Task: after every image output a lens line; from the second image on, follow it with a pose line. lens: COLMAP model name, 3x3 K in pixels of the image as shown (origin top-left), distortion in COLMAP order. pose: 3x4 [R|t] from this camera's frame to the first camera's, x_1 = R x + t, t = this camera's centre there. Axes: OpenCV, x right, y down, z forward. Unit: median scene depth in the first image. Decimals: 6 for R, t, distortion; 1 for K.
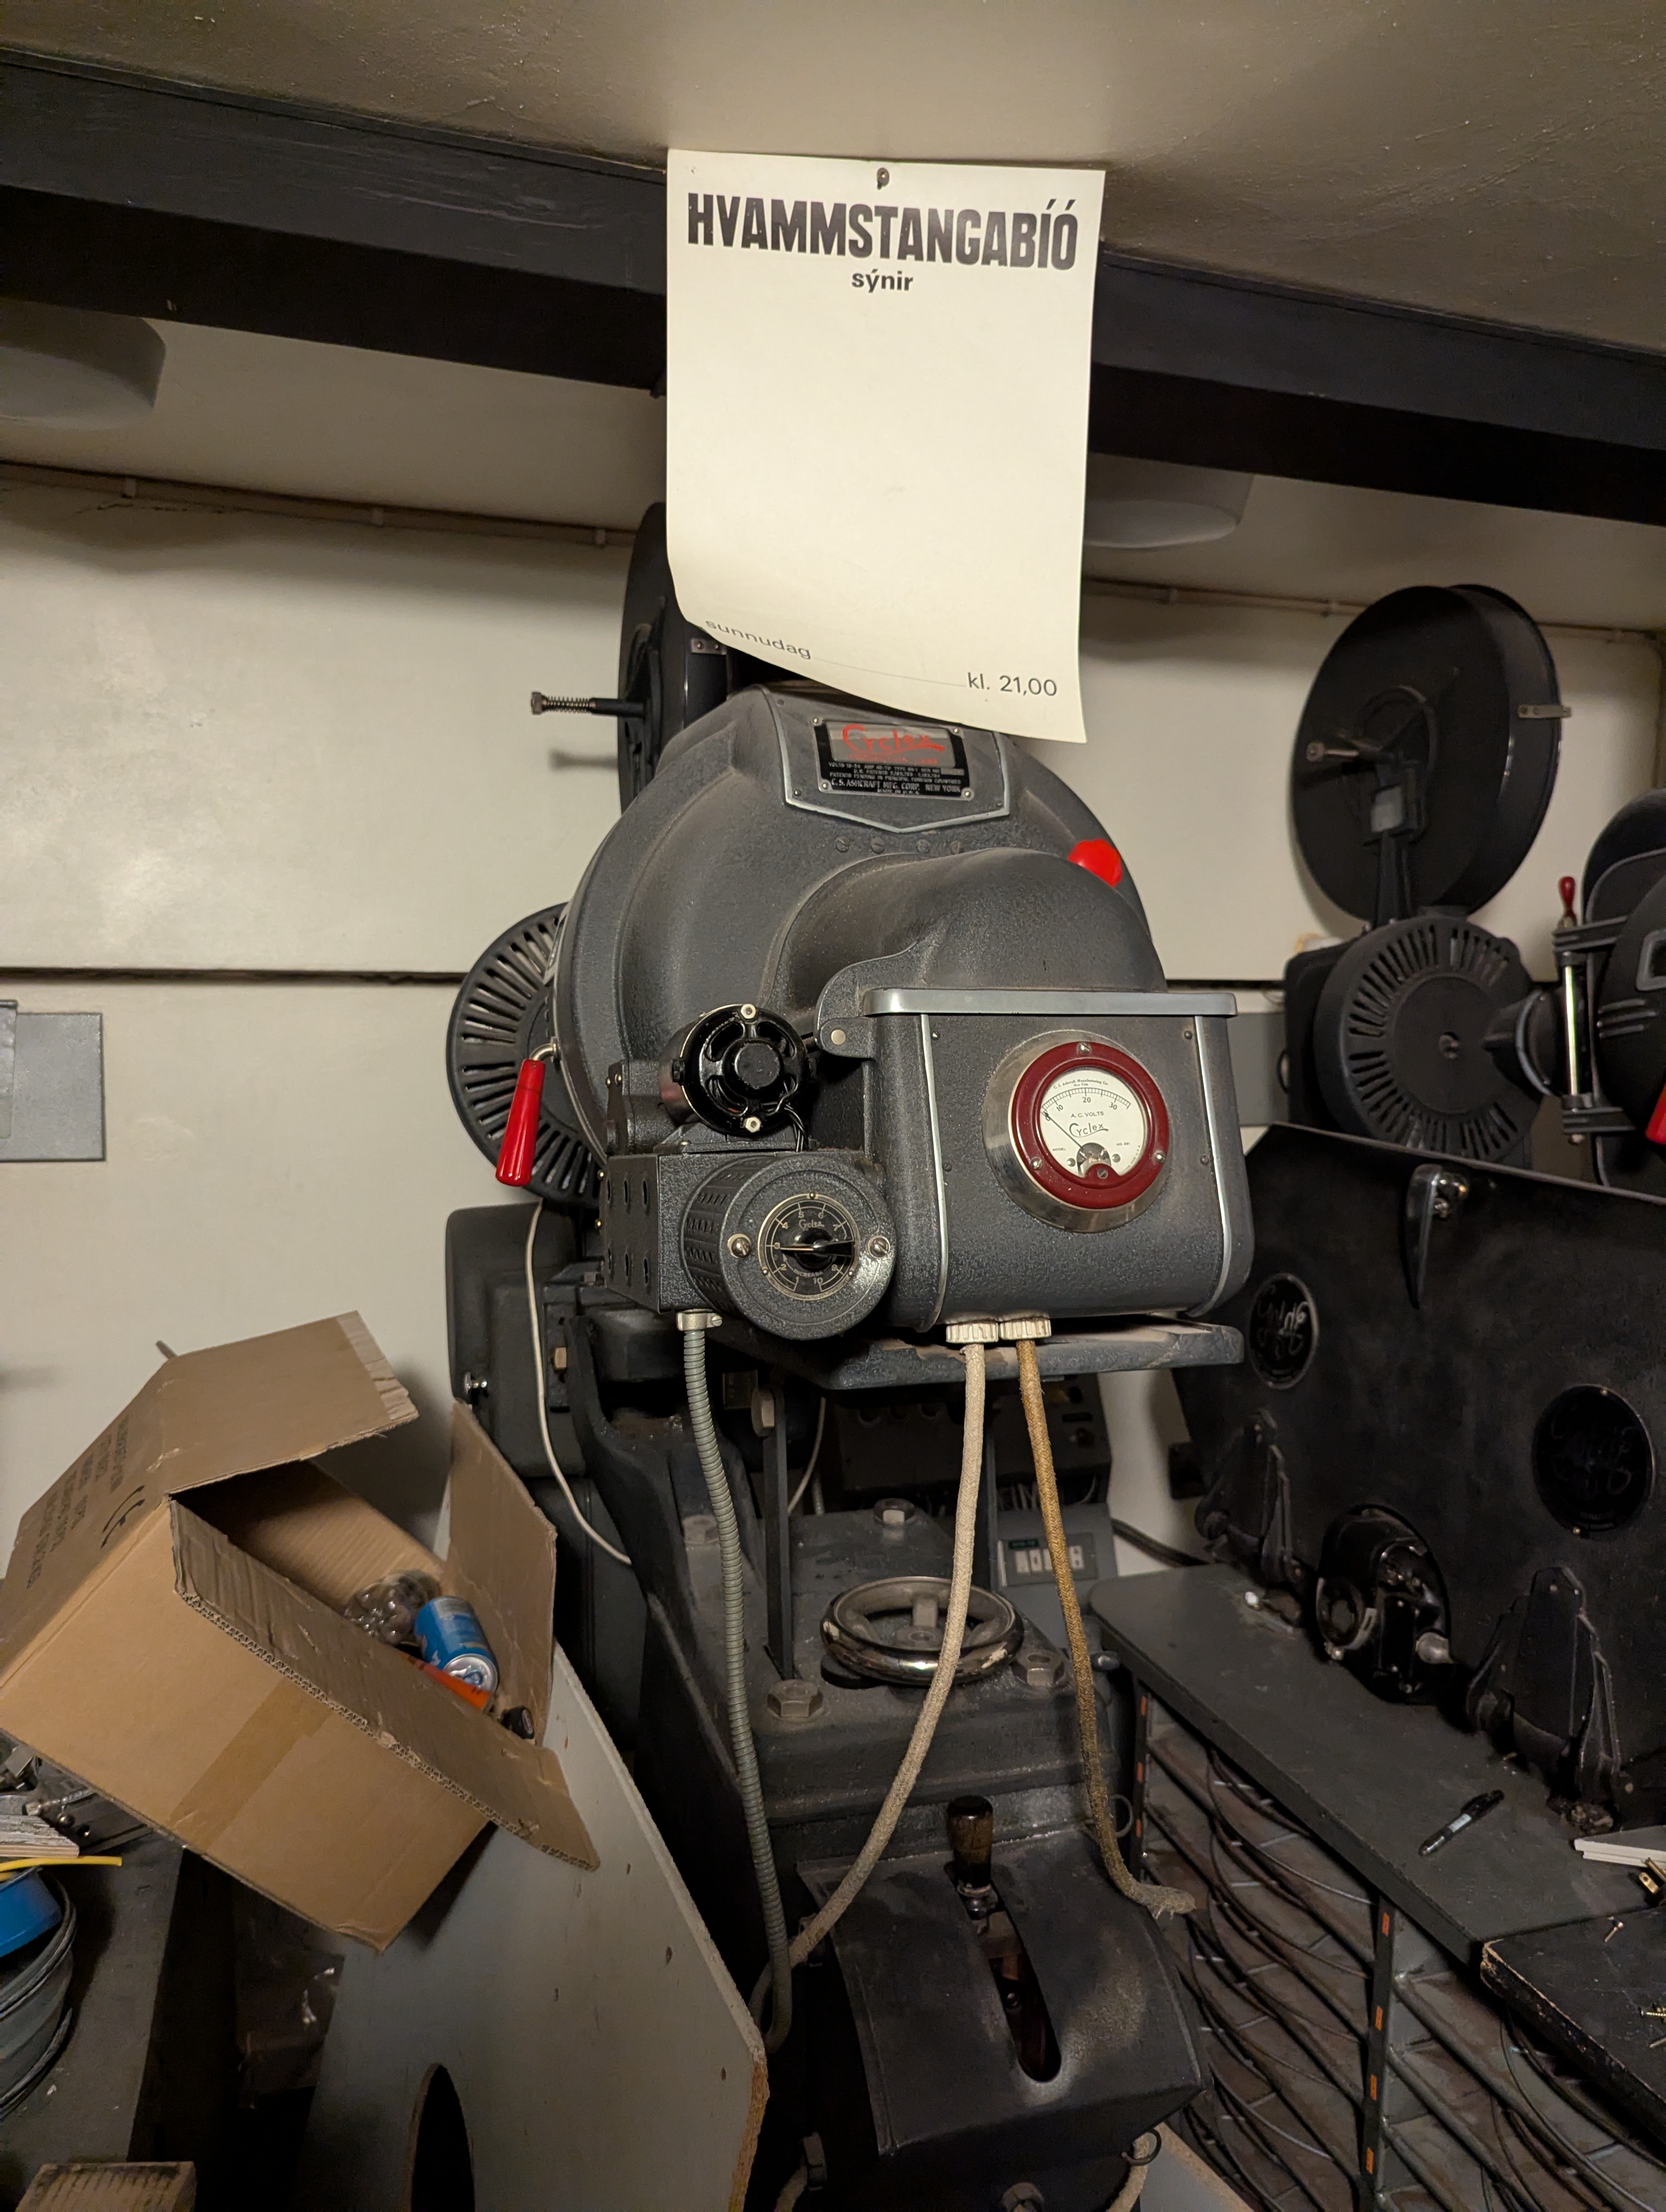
lens RADIAL K [[1736.1, 0, 833.0], [0, 1736.1, 1106.0], [0, 0, 1]] dist [0.004948, -0.038398]
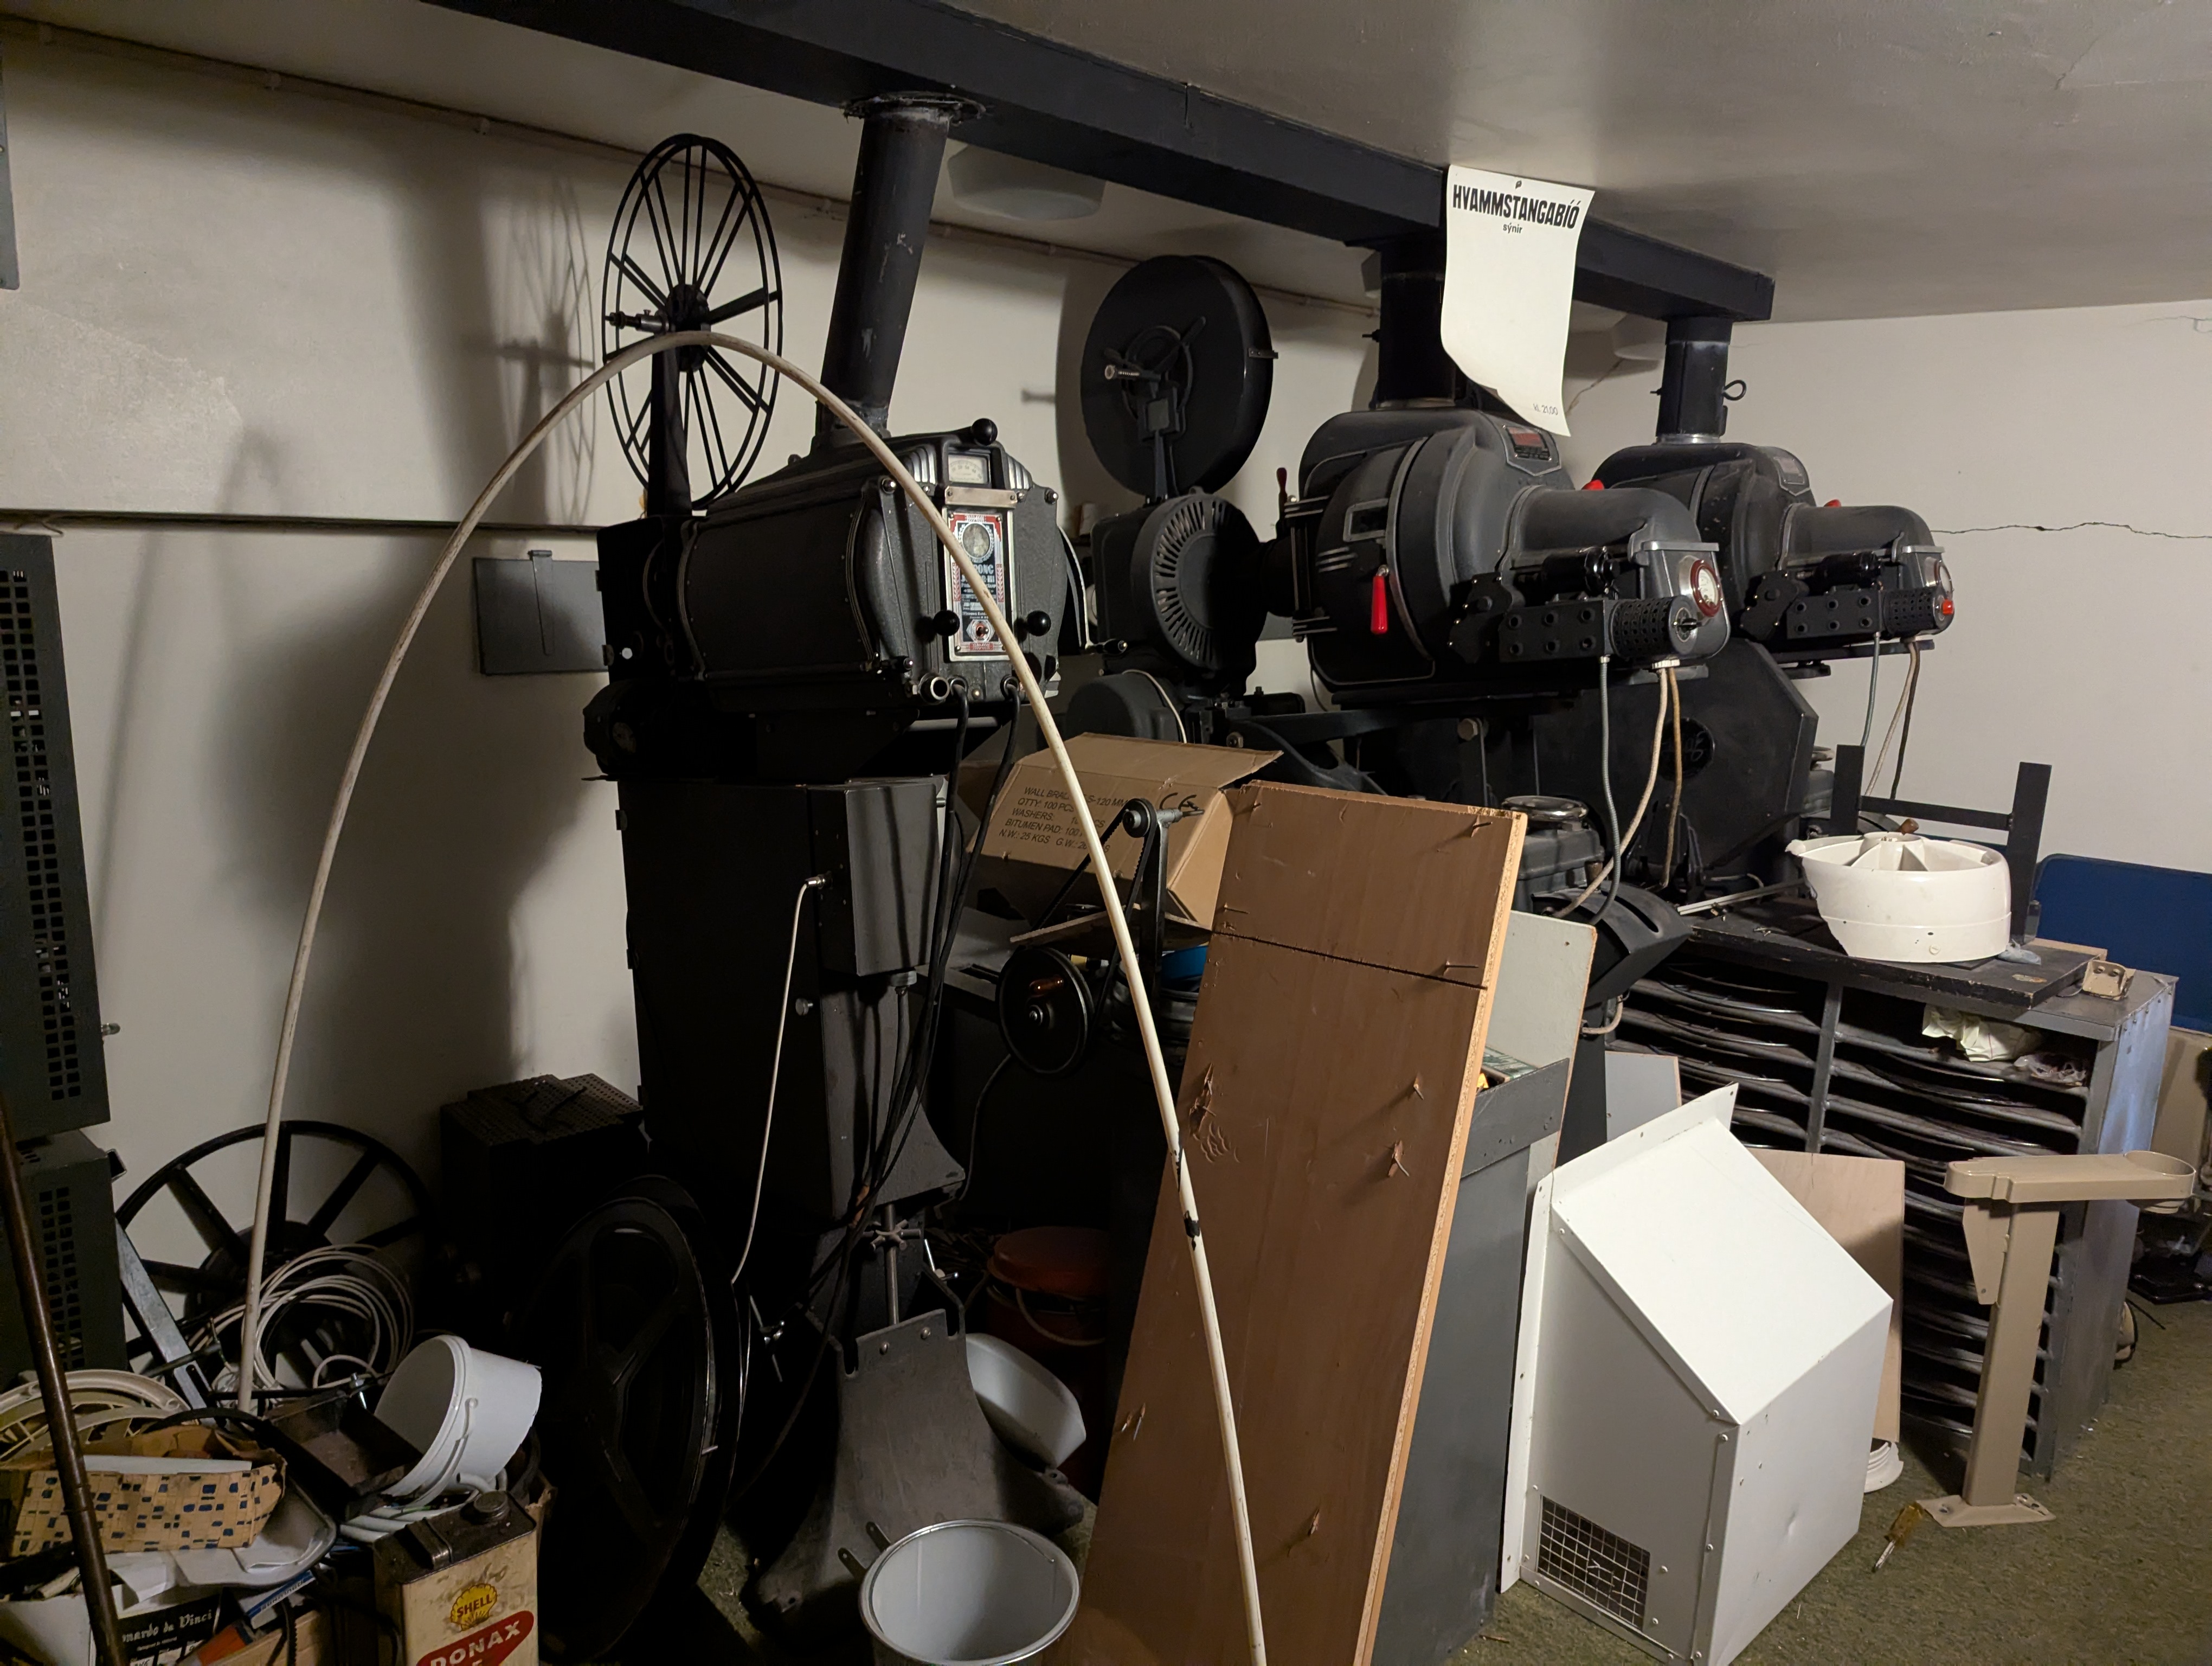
lens RADIAL K [[1664.4, 0, 1106.0], [0, 1664.4, 833.0], [0, 0, 1]] dist [0.017032, -0.042418]
pose [[0.894760, -0.070379, 0.440966, -0.879571], [0.026460, 0.994123, 0.104976, 0.042621], [-0.445763, -0.082260, 0.891364, -0.468203]]
